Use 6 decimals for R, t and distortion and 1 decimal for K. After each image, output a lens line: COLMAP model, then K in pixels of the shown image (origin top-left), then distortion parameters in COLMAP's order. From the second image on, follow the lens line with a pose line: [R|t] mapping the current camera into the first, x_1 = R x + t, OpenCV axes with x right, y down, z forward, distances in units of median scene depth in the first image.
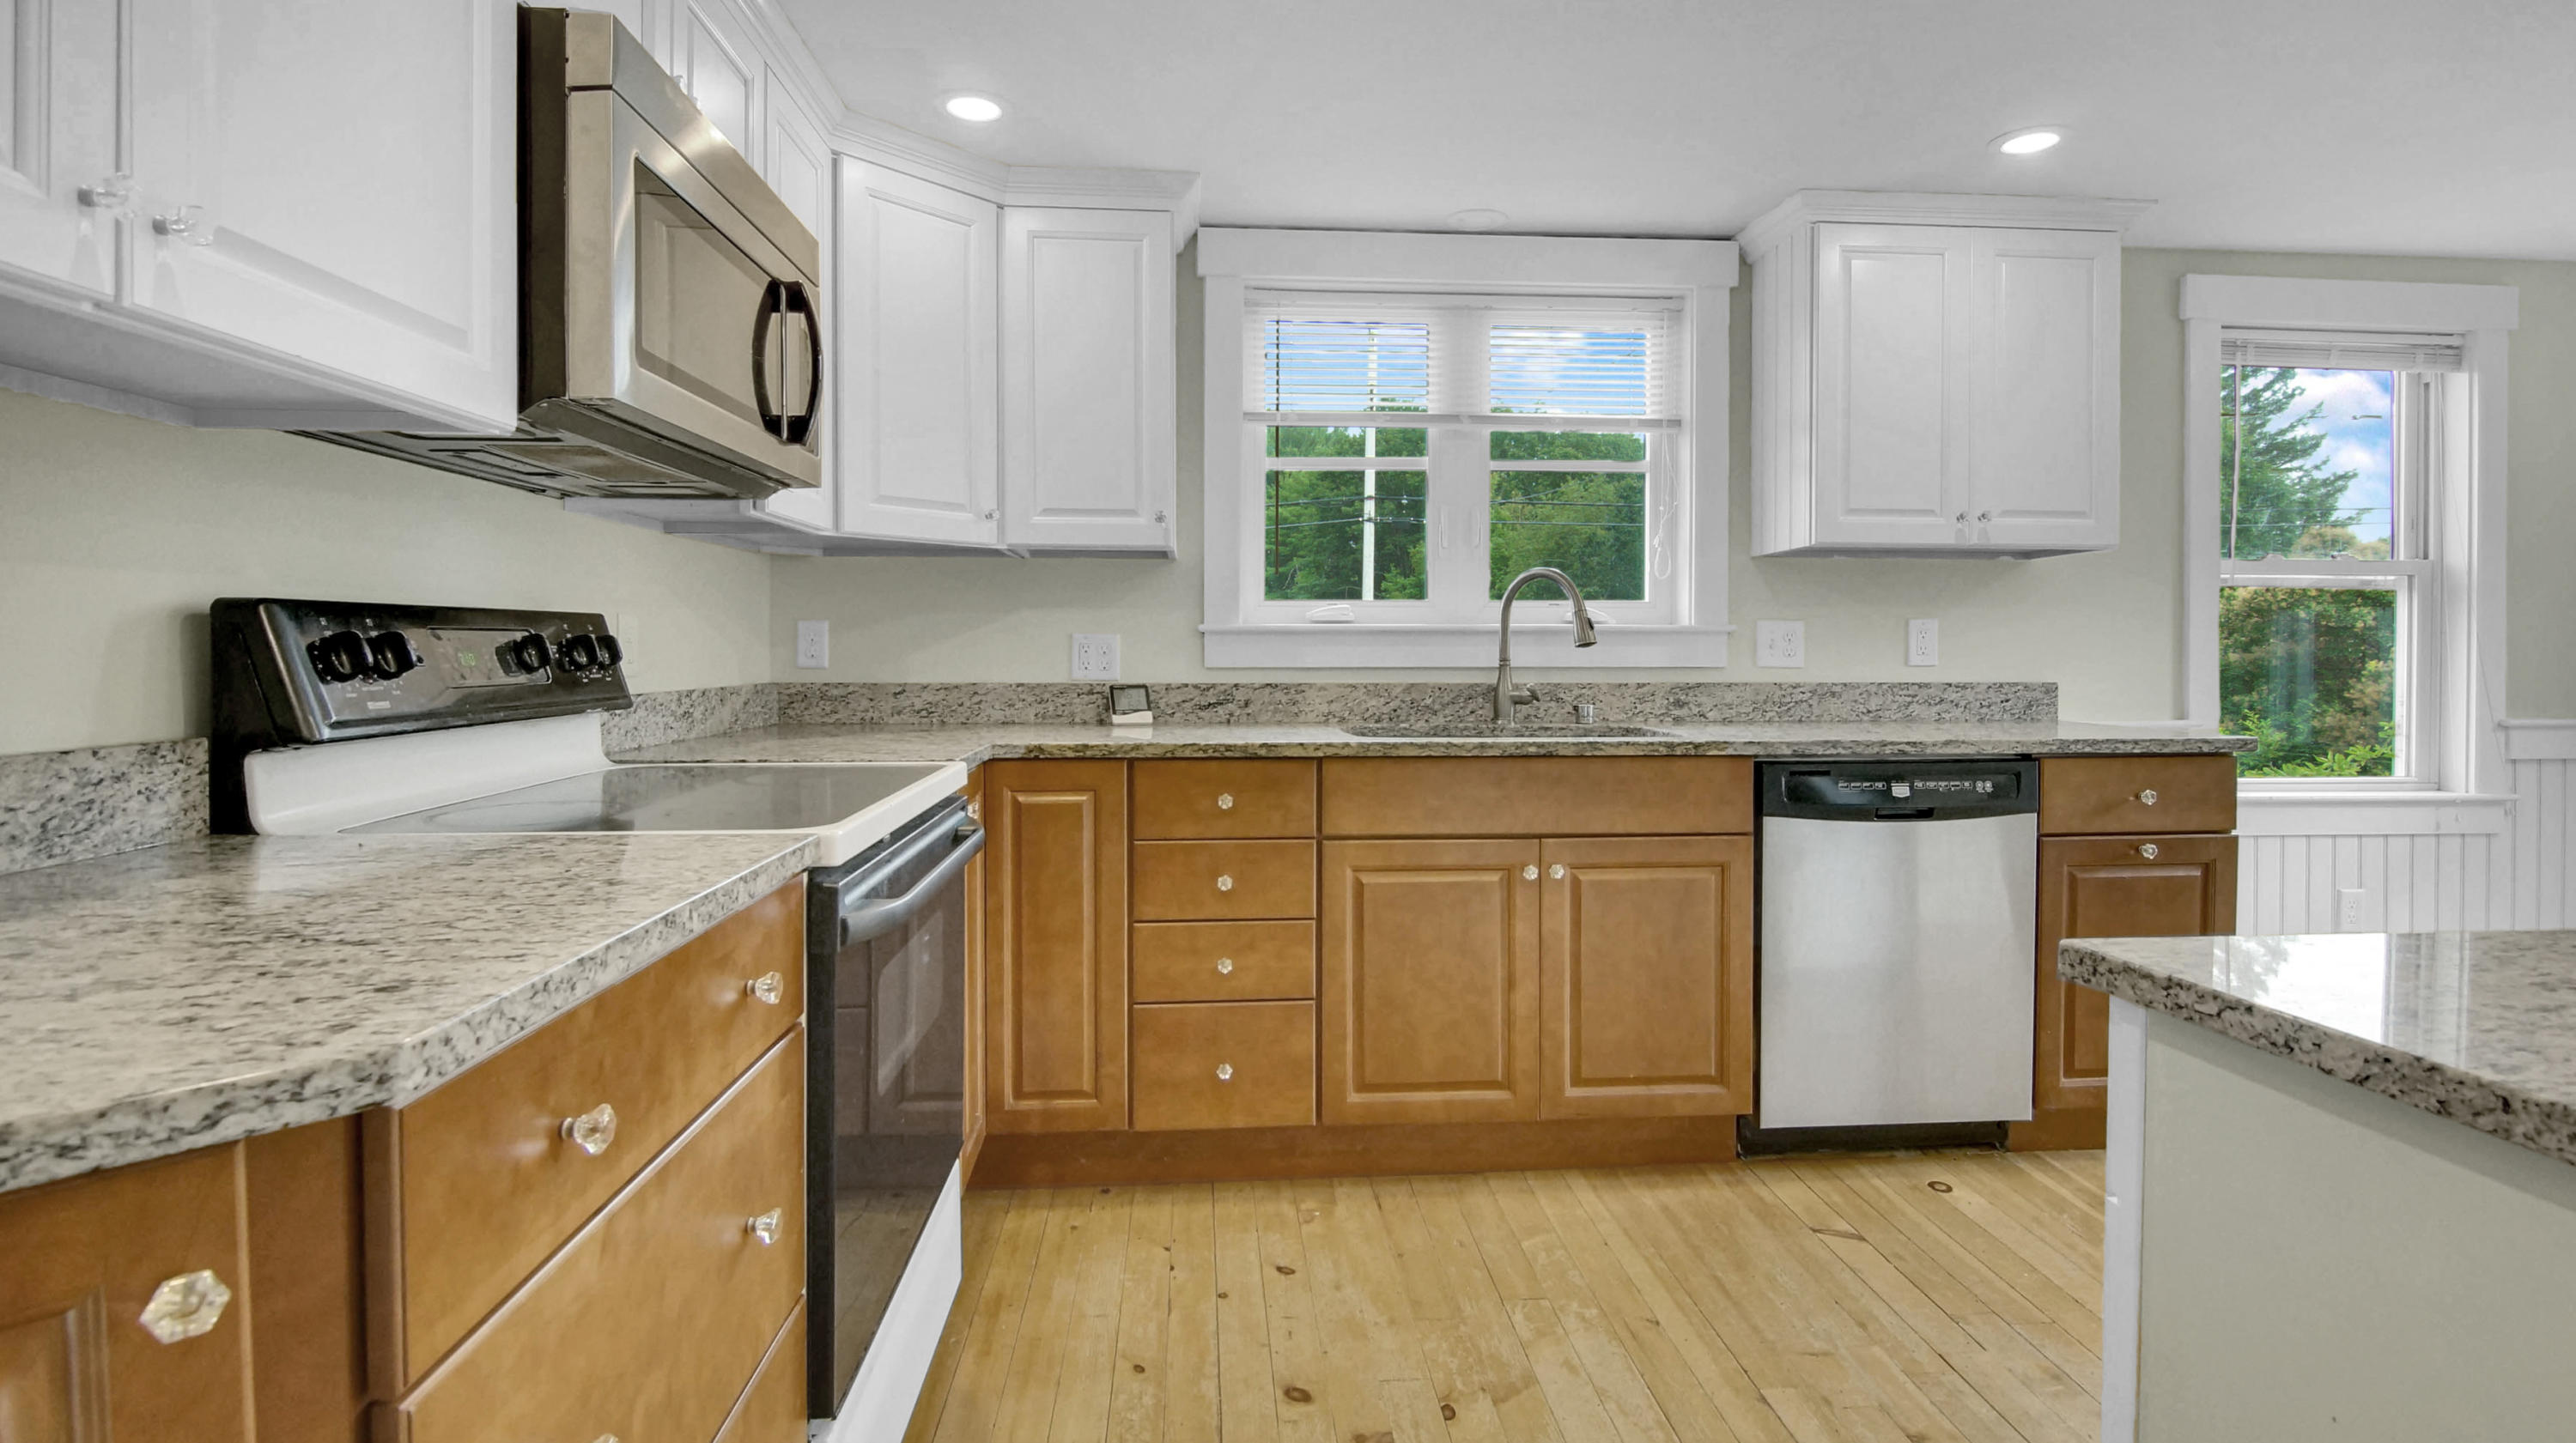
lens RADIAL K [[1225.1, 0, 1283.6], [0, 1225.1, 657.5], [0, 0, 1]] dist [0.024171, -0.021810]
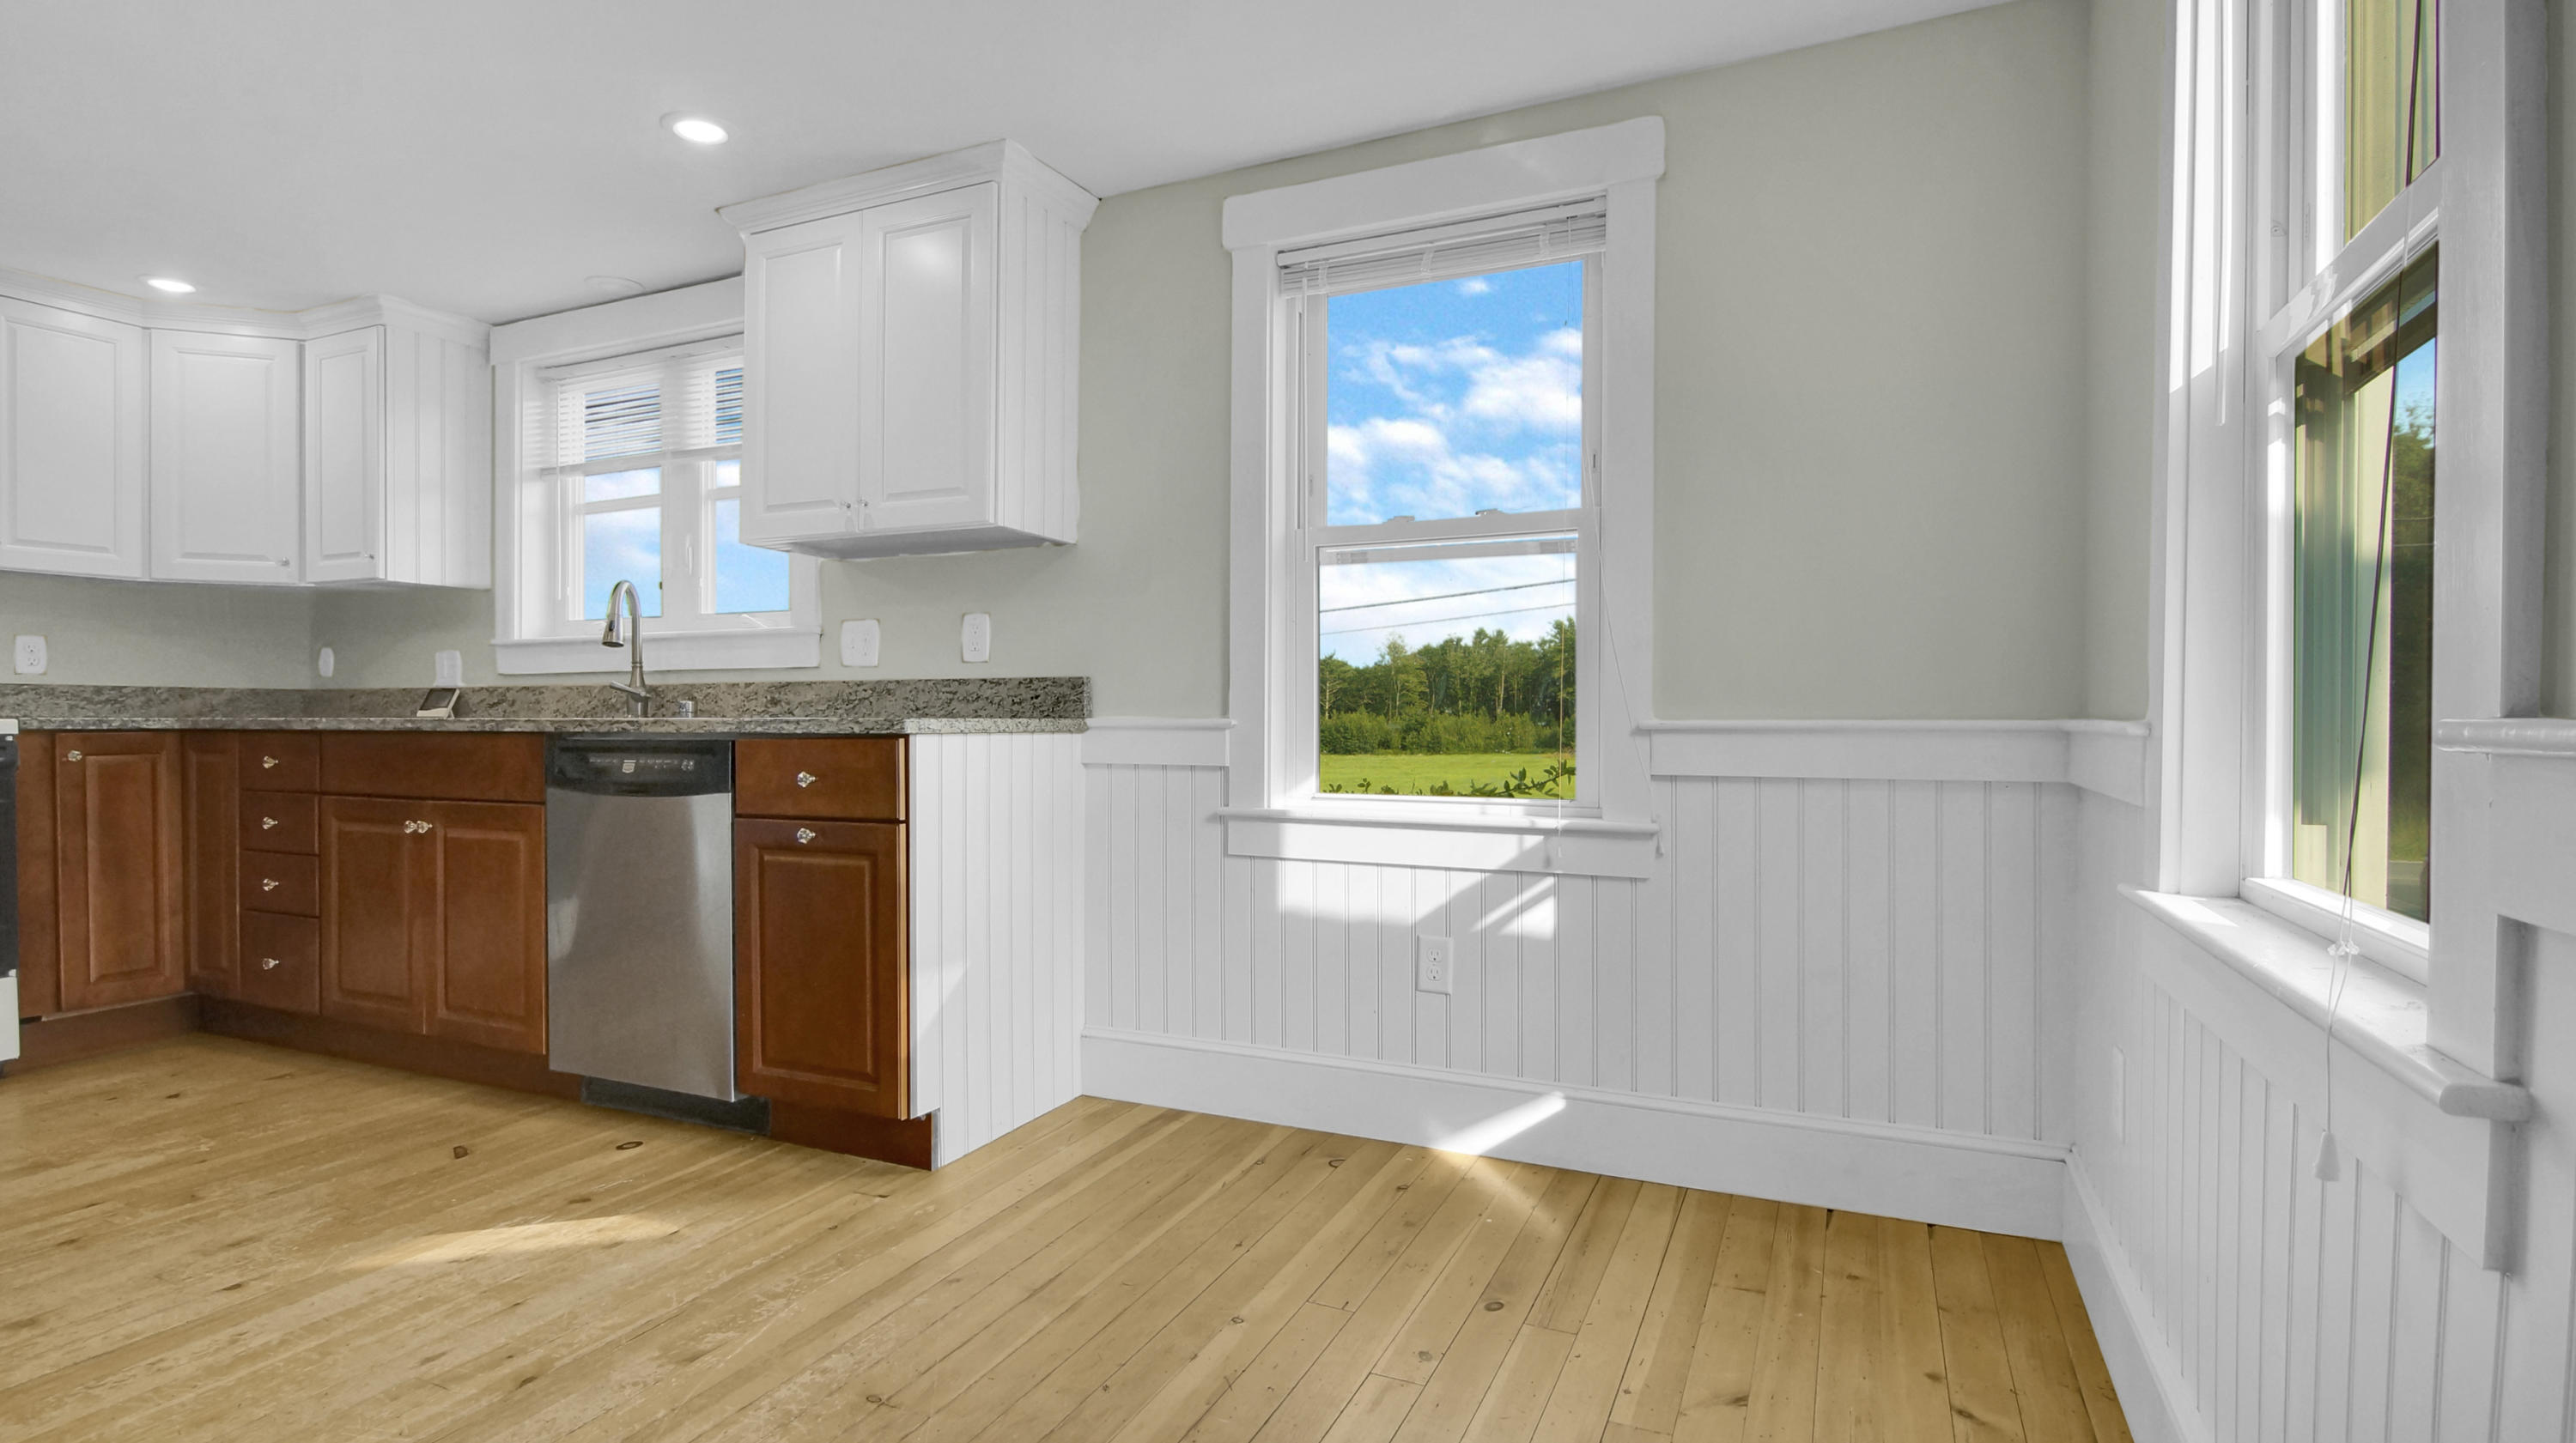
lens RADIAL K [[1242.3, 0, 1284.4], [0, 1242.3, 728.4], [0, 0, 1]] dist [0.001176, -0.012160]
pose [[0.878593, 0.003209, -0.477560, 1.474028], [-0.004357, 0.999990, -0.001297, 0.072669], [0.477551, 0.003221, 0.878598, 0.326696]]
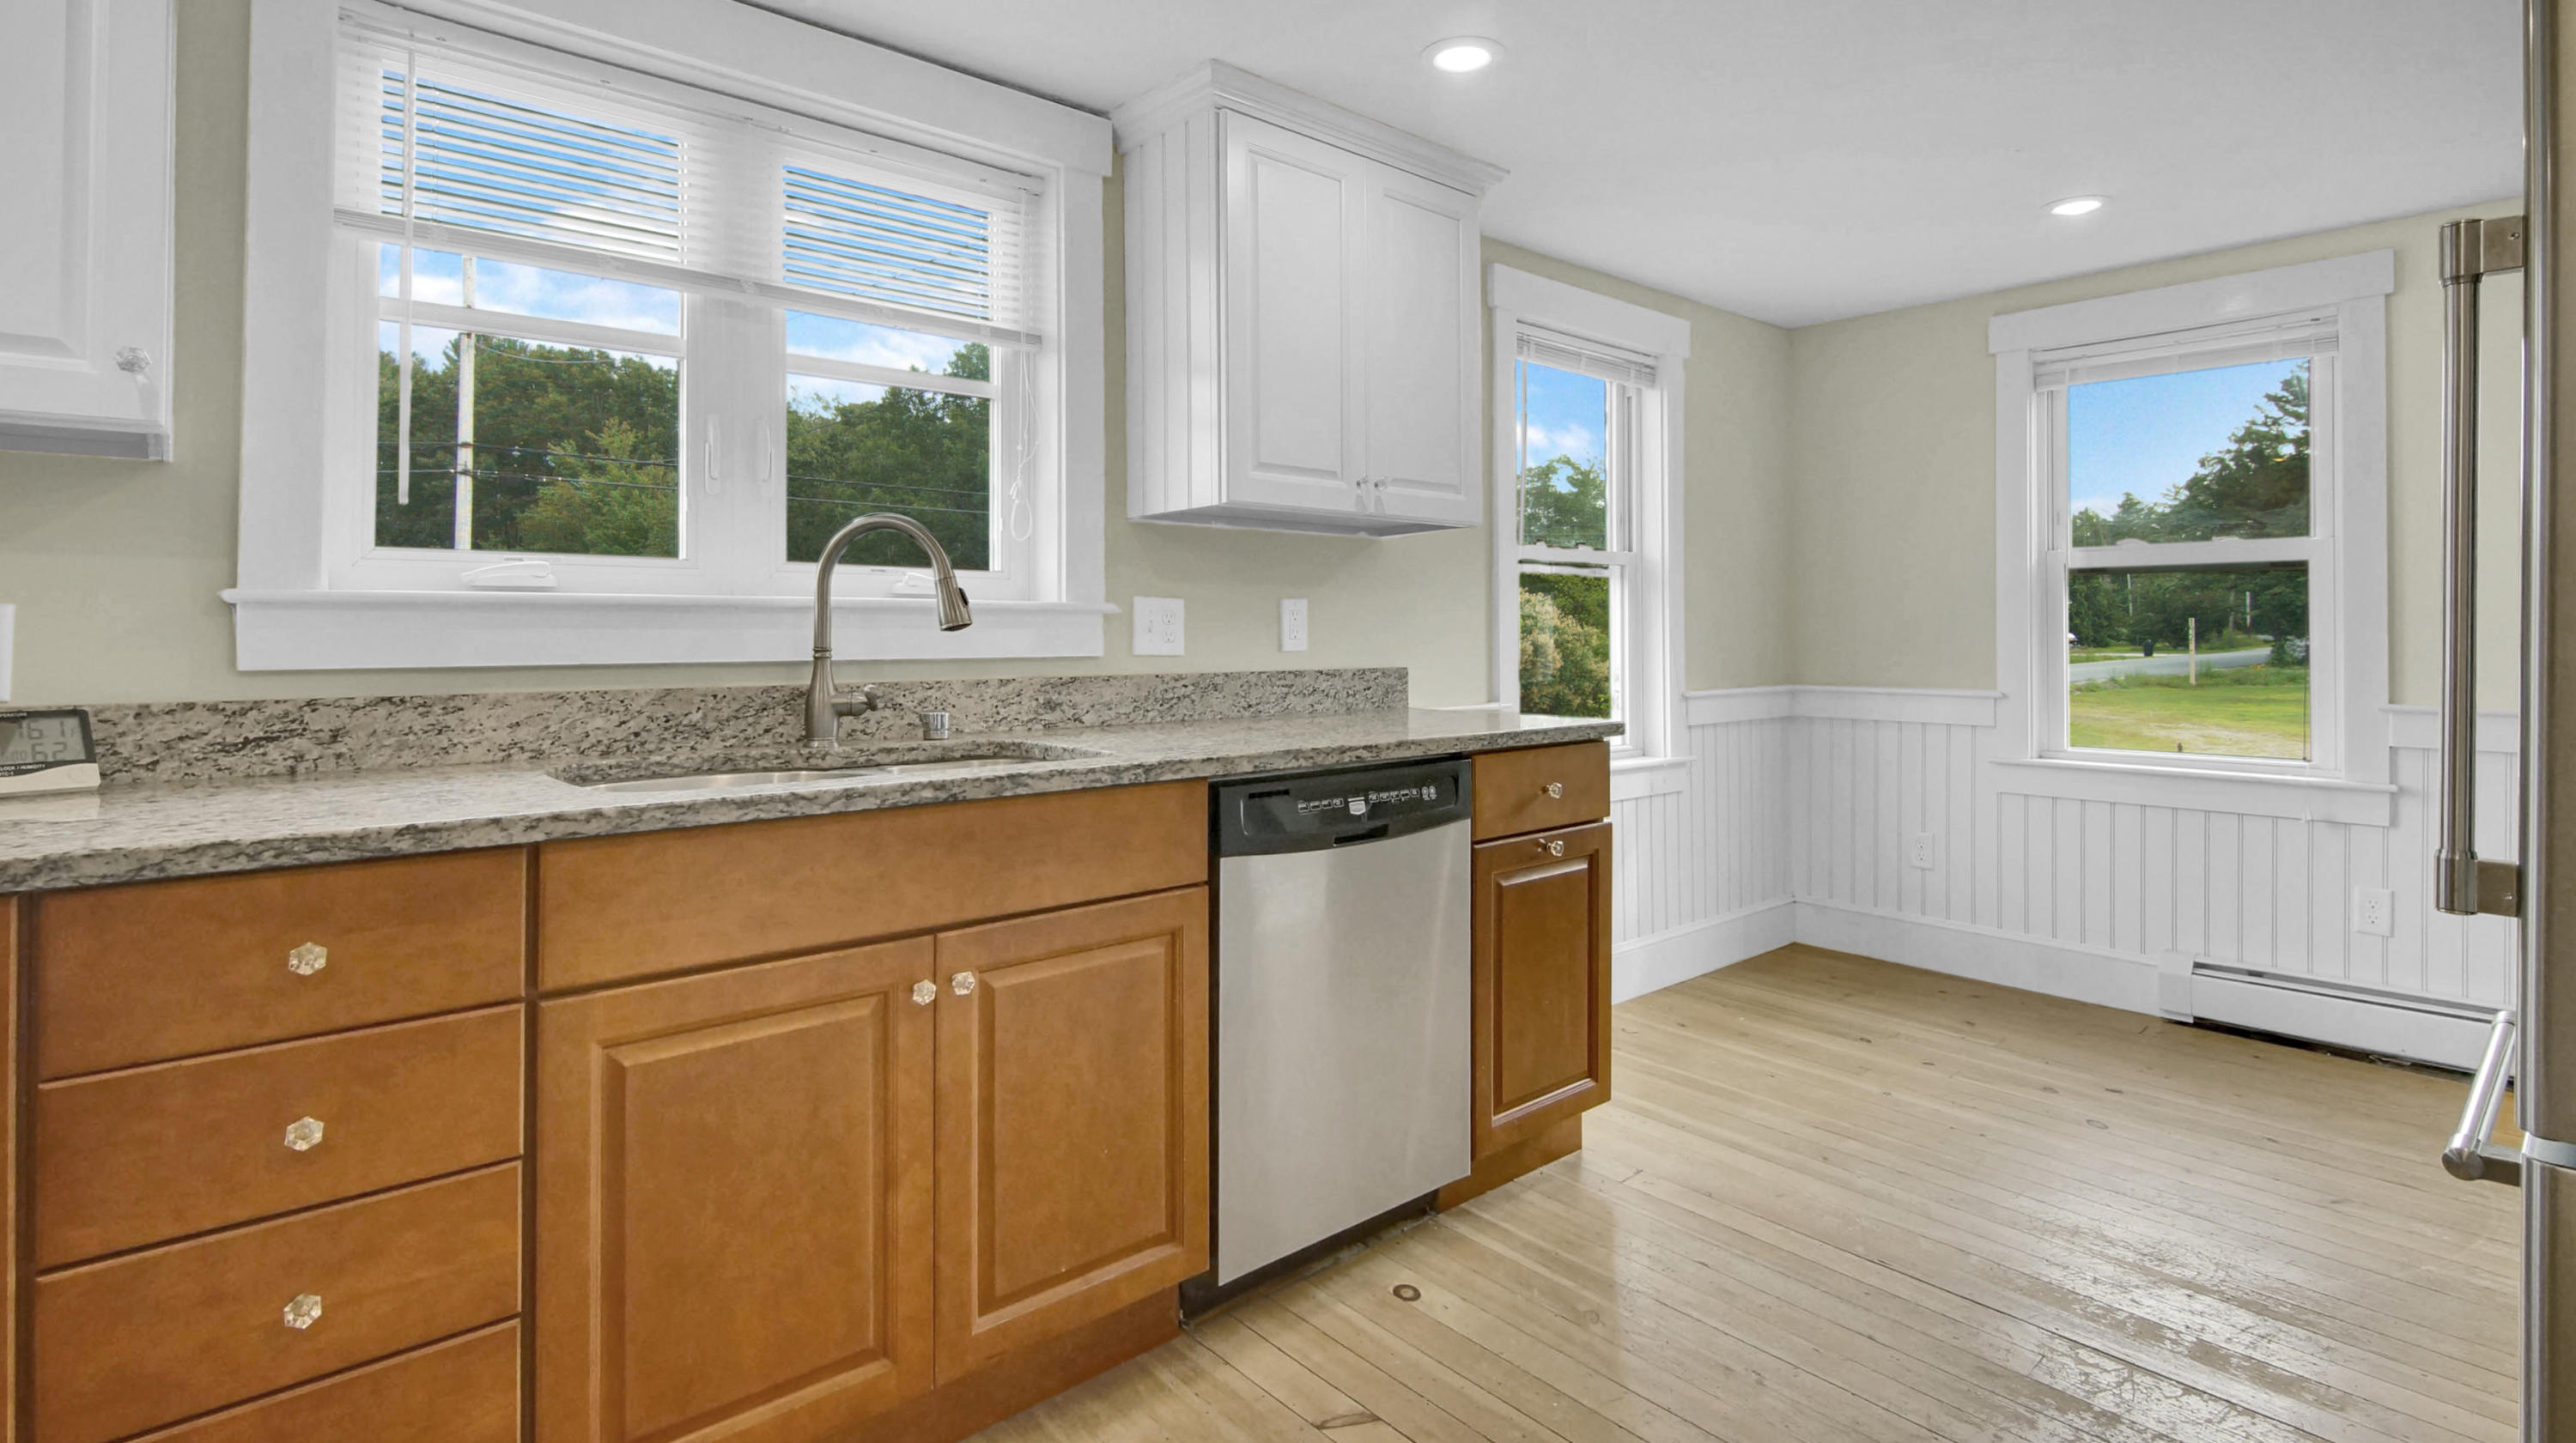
lens RADIAL K [[1255.2, 0, 1270.7], [0, 1255.2, 604.2], [0, 0, 1]] dist [0.001185, -0.000496]
pose [[0.797693, 0.011040, 0.602963, -0.042534], [0.006864, 0.999601, -0.027383, -0.002890], [-0.603025, 0.025981, 0.797299, 0.366351]]
